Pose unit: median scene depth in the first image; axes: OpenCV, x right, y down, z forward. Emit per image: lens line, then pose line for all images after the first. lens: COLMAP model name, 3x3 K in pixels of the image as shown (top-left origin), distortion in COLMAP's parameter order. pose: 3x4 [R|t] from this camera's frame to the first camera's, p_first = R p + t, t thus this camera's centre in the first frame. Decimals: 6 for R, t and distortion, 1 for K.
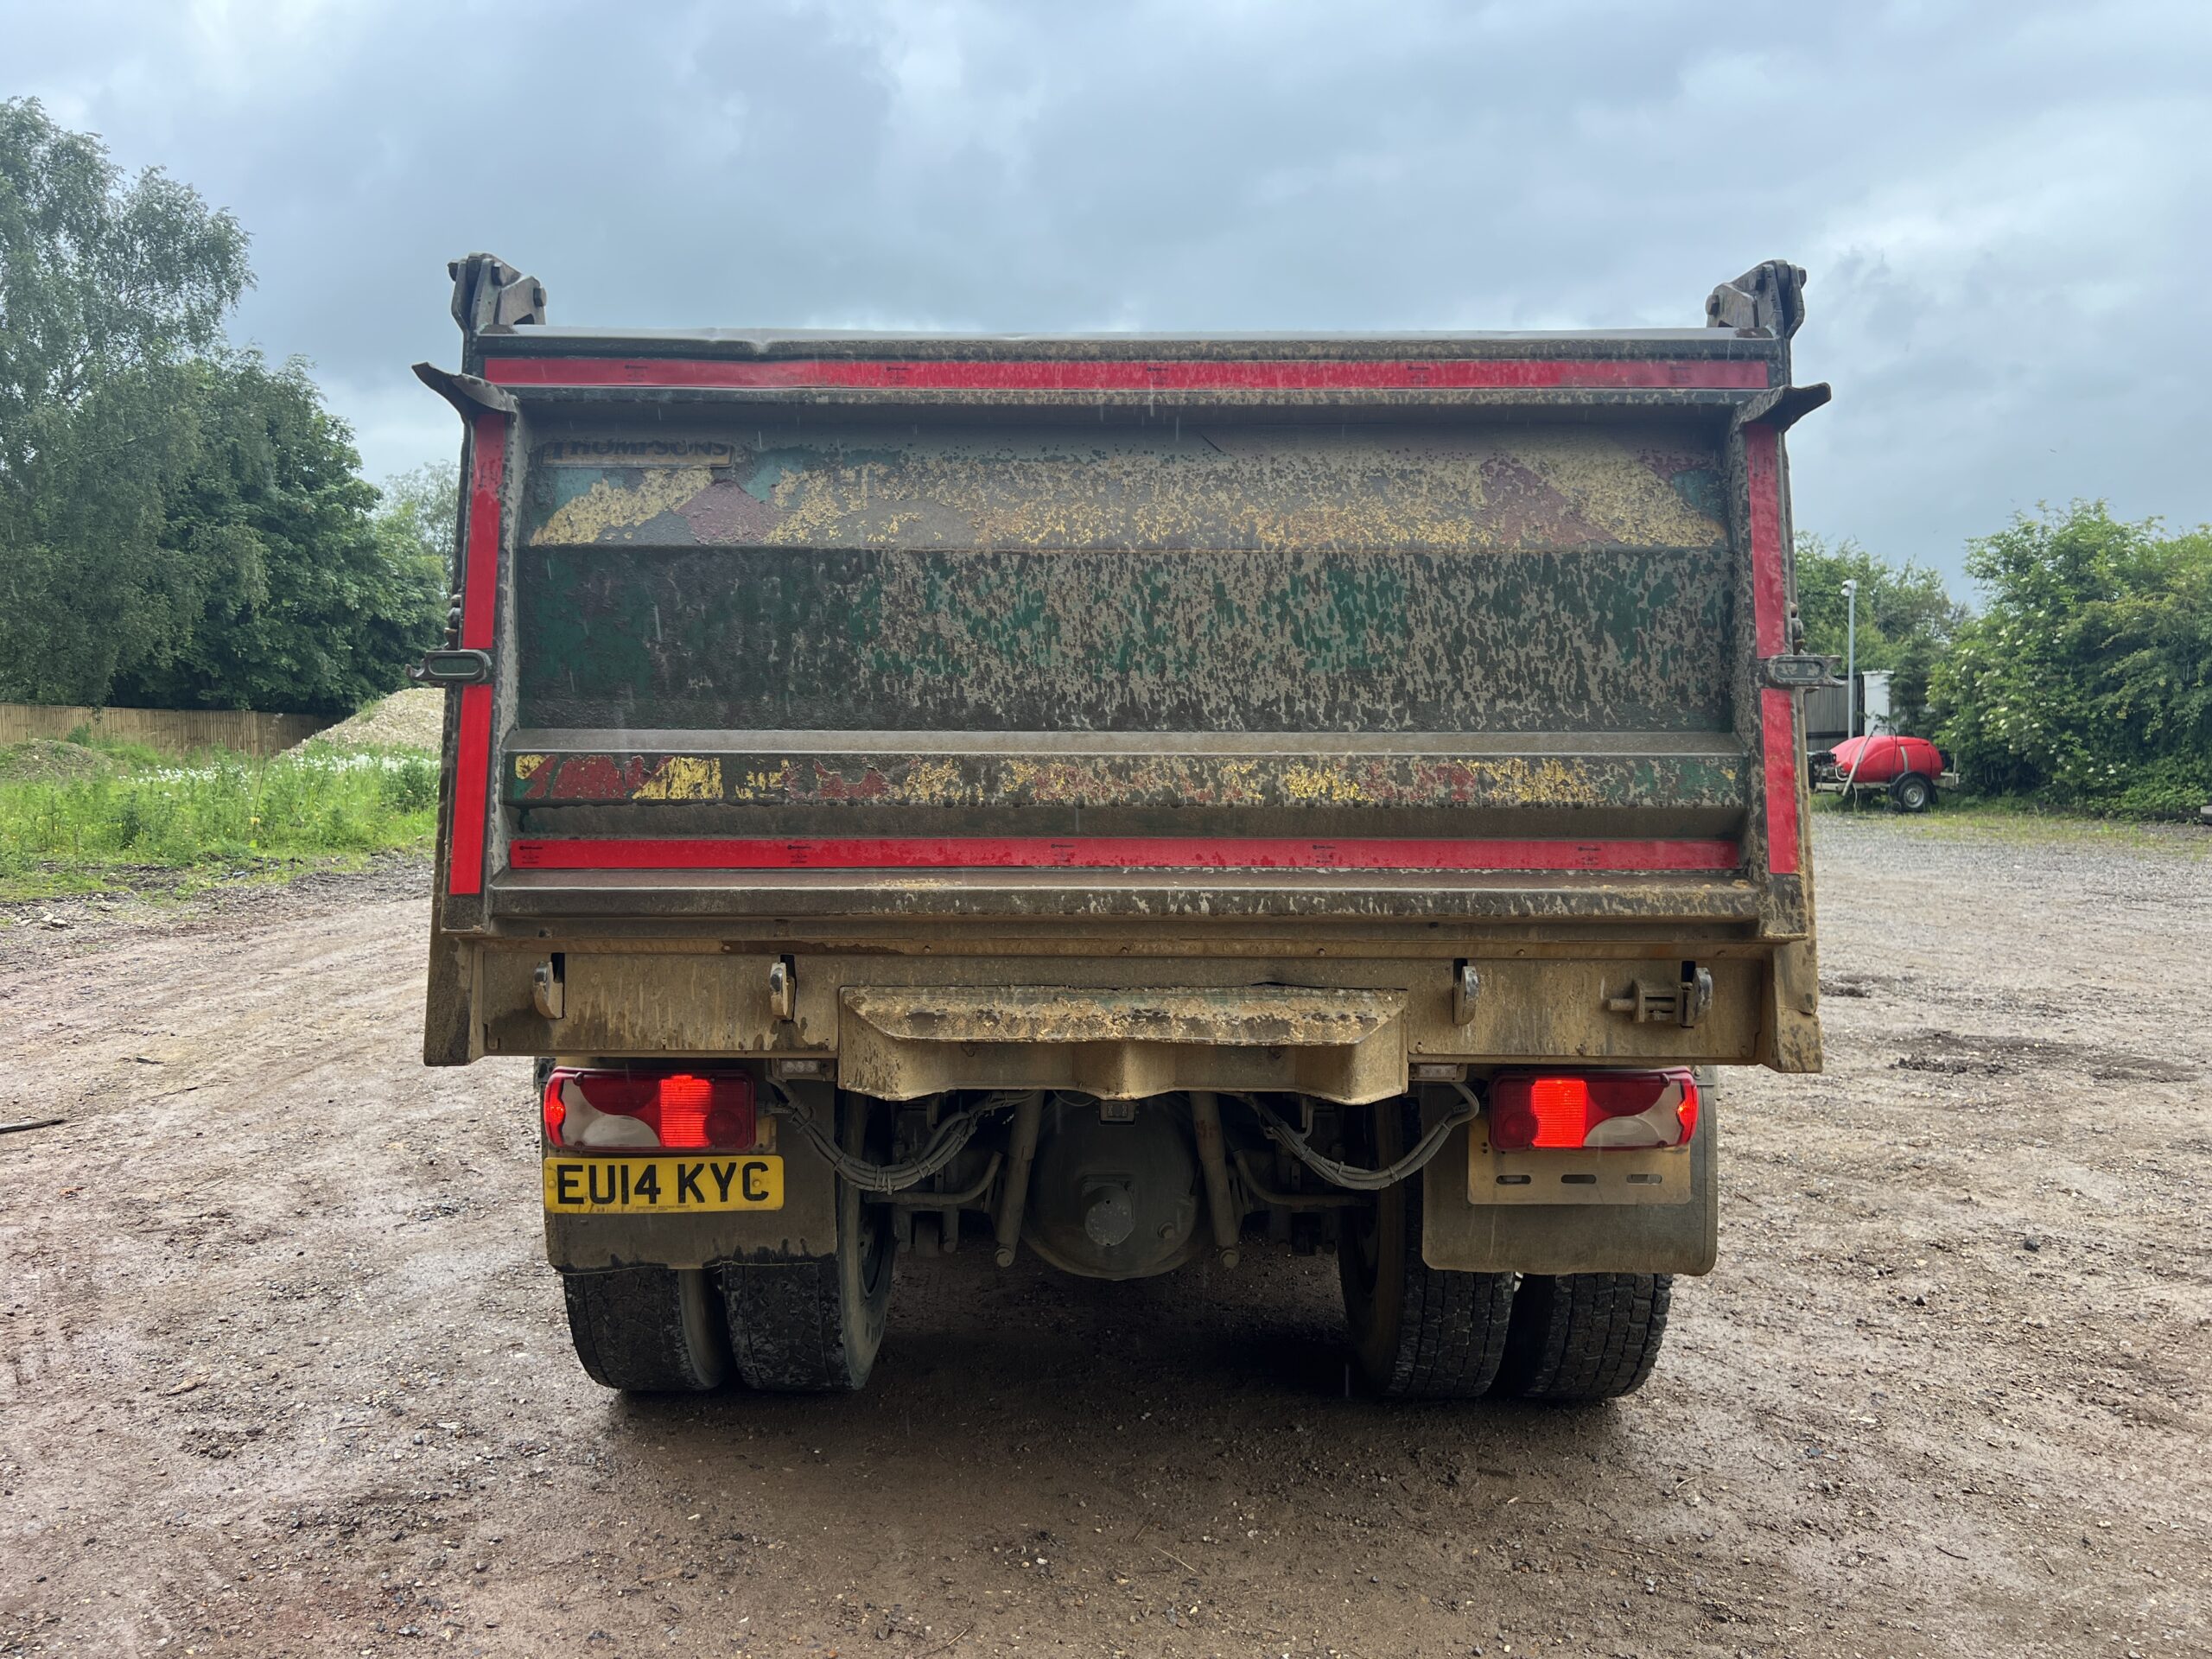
lens RADIAL K [[1668.2, 0, 1121.3], [0, 1668.2, 828.3], [0, 0, 1]] dist [0.062751, -0.078916]
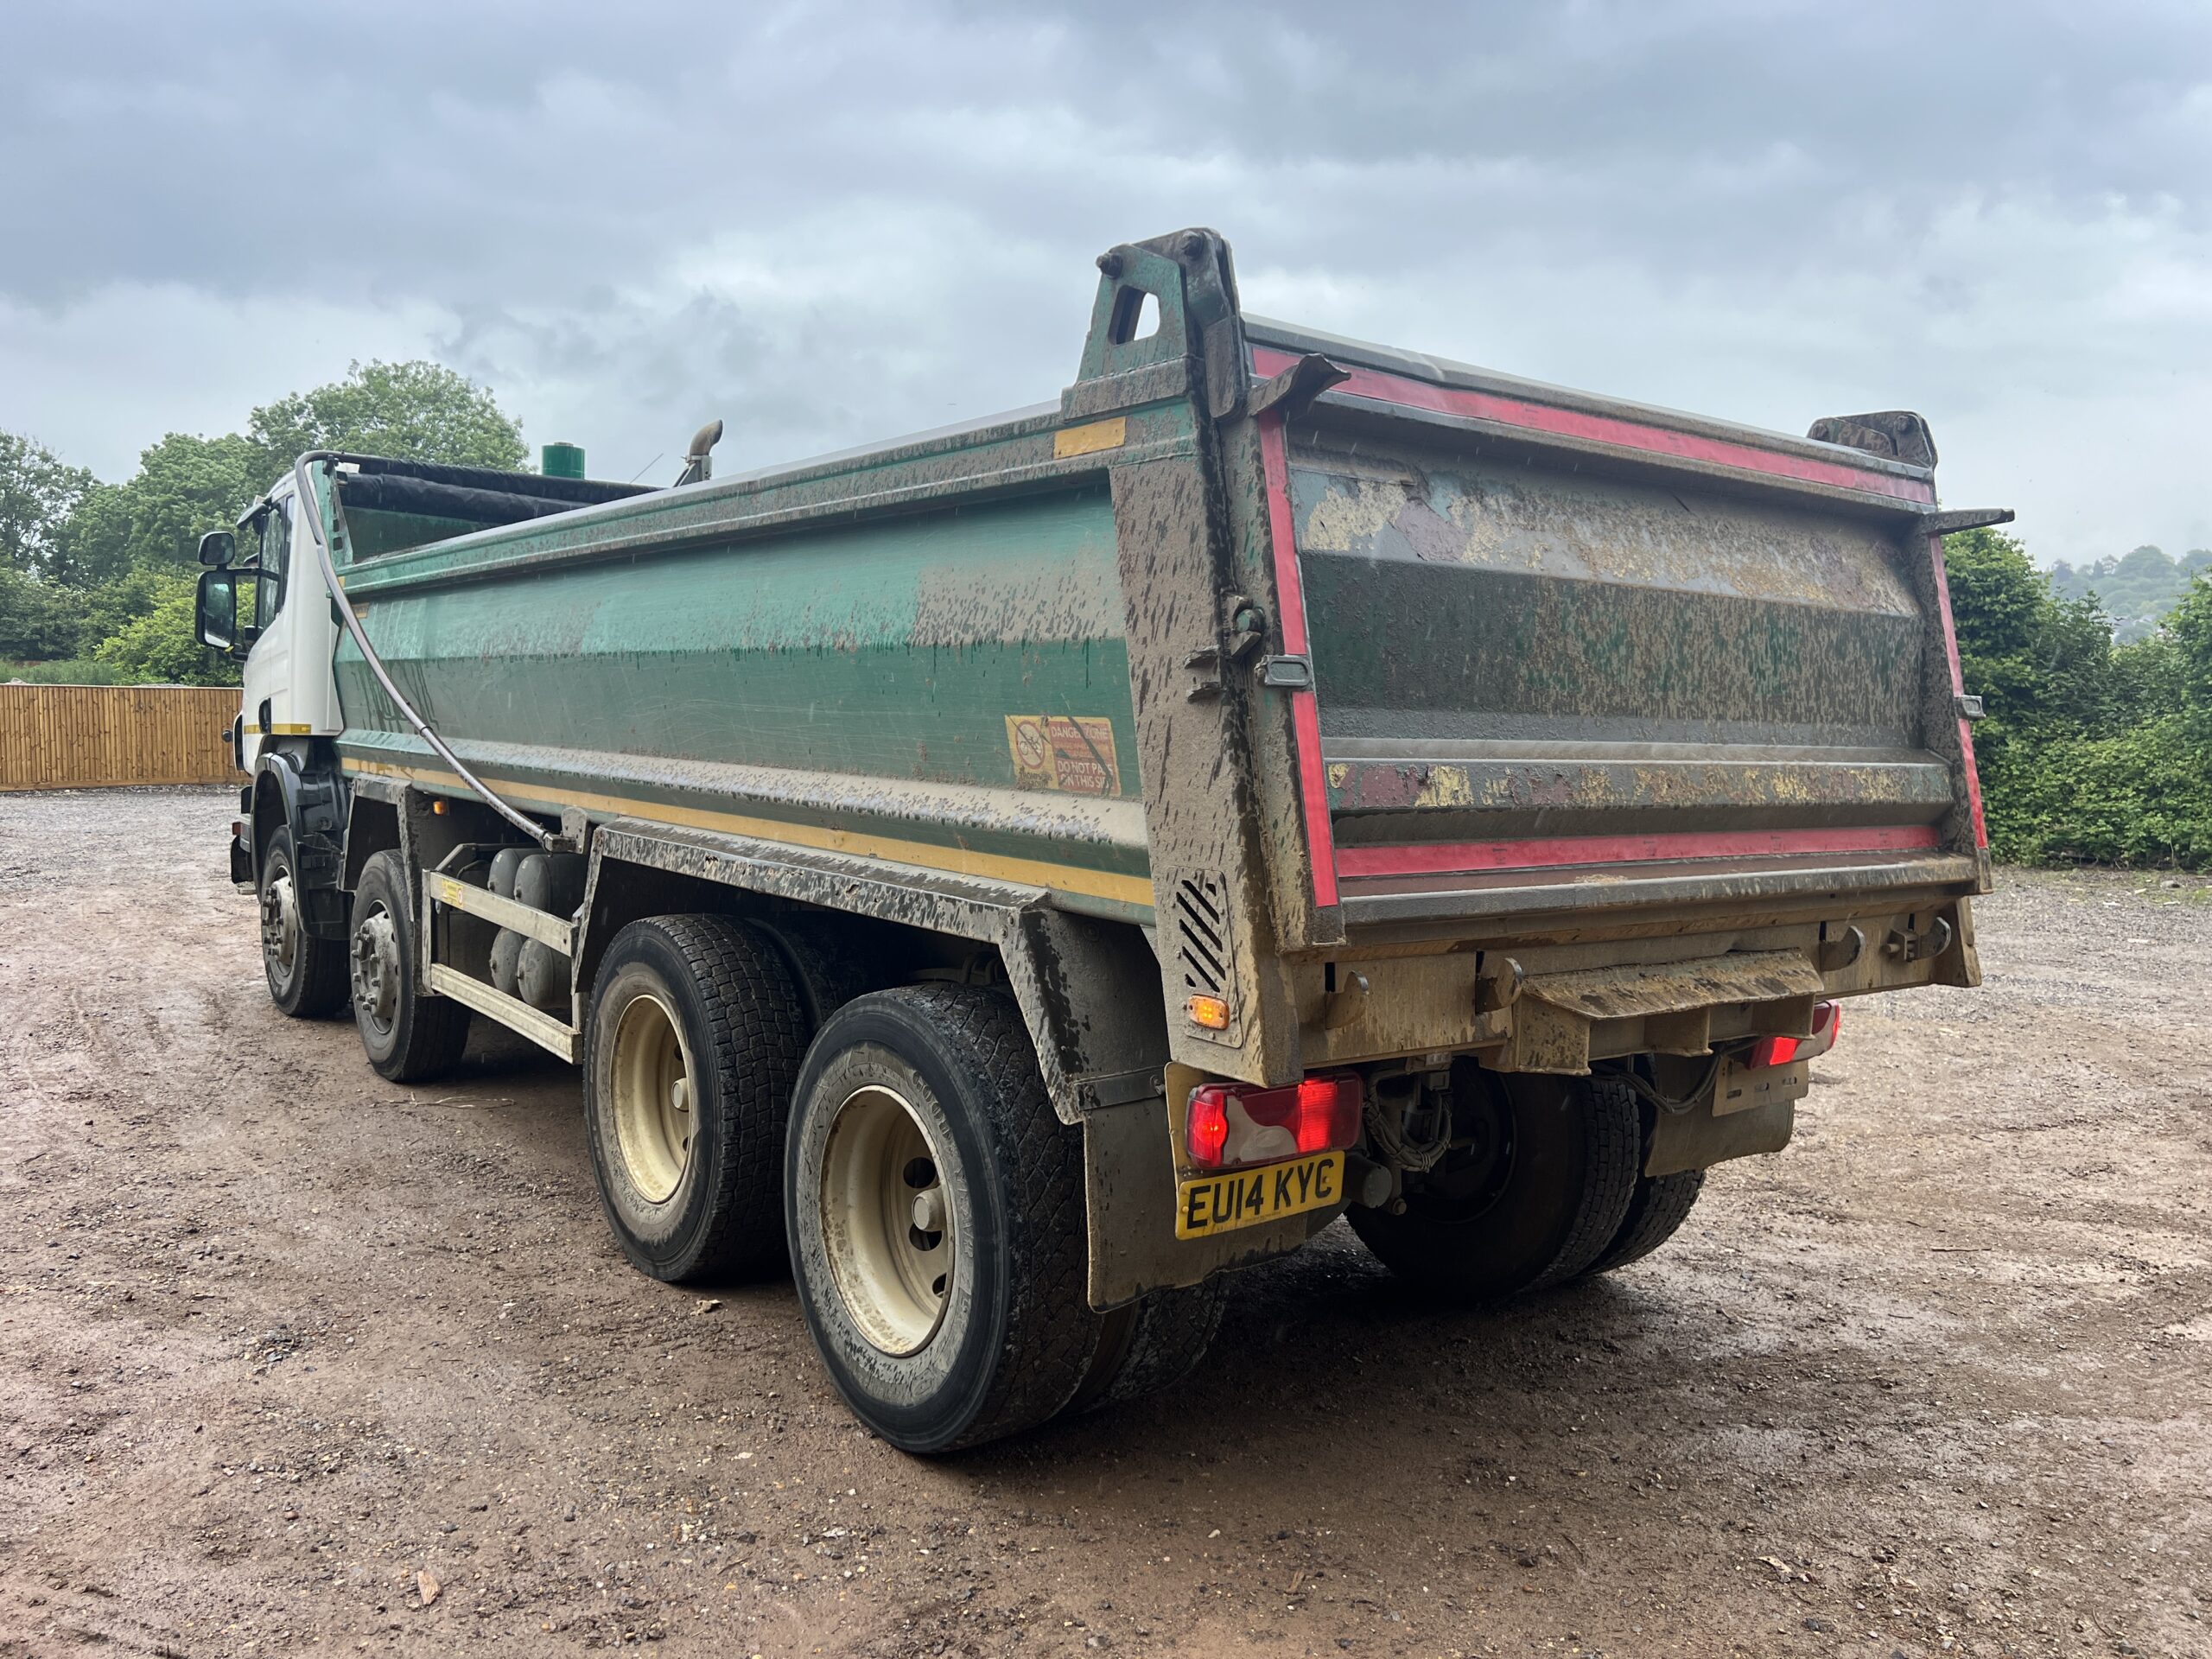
lens RADIAL K [[1668.2, 0, 1033.7], [0, 1668.2, 828.2], [0, 0, 1]] dist [0.062751, -0.078916]
pose [[0.803534, -0.021355, 0.594876, -0.998013], [0.020575, 0.999756, 0.008098, -0.015467], [-0.594903, 0.005733, 0.803777, 0.292573]]
